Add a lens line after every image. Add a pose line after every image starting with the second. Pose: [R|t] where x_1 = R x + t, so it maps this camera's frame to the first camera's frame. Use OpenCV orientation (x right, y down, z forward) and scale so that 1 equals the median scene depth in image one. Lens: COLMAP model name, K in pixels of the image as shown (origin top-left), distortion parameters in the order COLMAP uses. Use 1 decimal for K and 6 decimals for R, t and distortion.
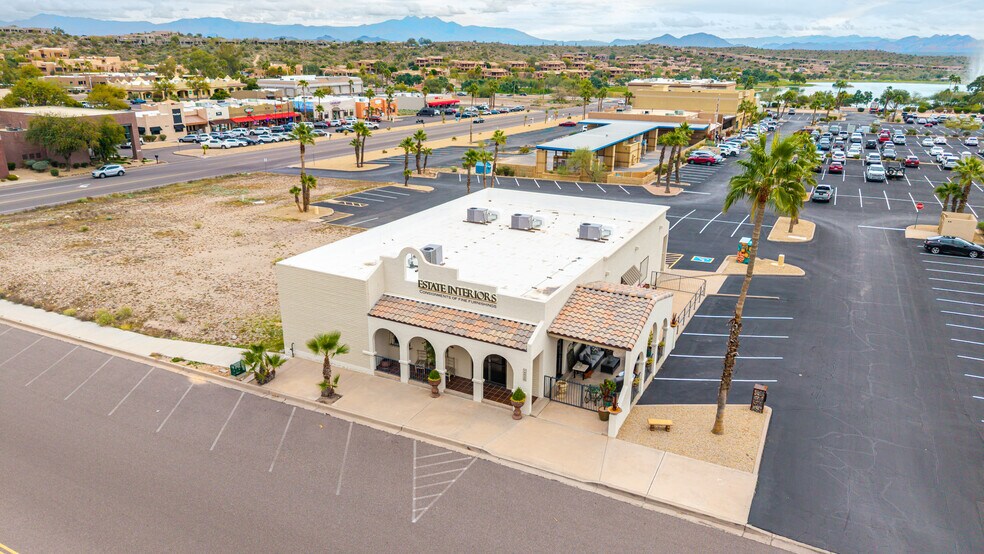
lens RADIAL K [[657.0, 0, 493.0], [0, 657.0, 275.4], [0, 0, 1]] dist [0.034514, -0.035943]
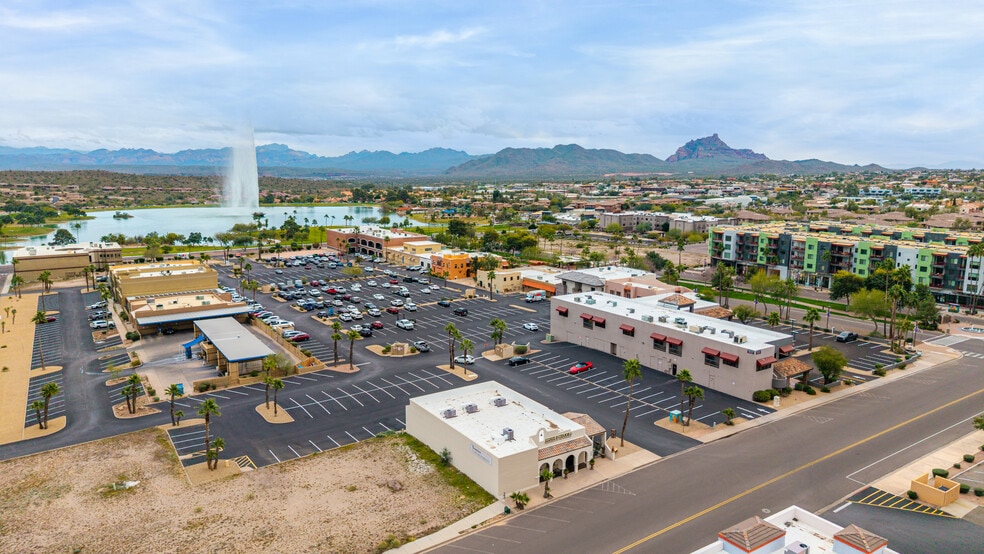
lens RADIAL K [[657.0, 0, 491.3], [0, 657.0, 279.3], [0, 0, 1]] dist [0.034514, -0.035943]
pose [[0.485118, -0.156764, 0.860283, -1.111935], [0.284296, 0.958629, 0.014369, -0.328718], [-0.826944, 0.237604, 0.509615, -0.134051]]
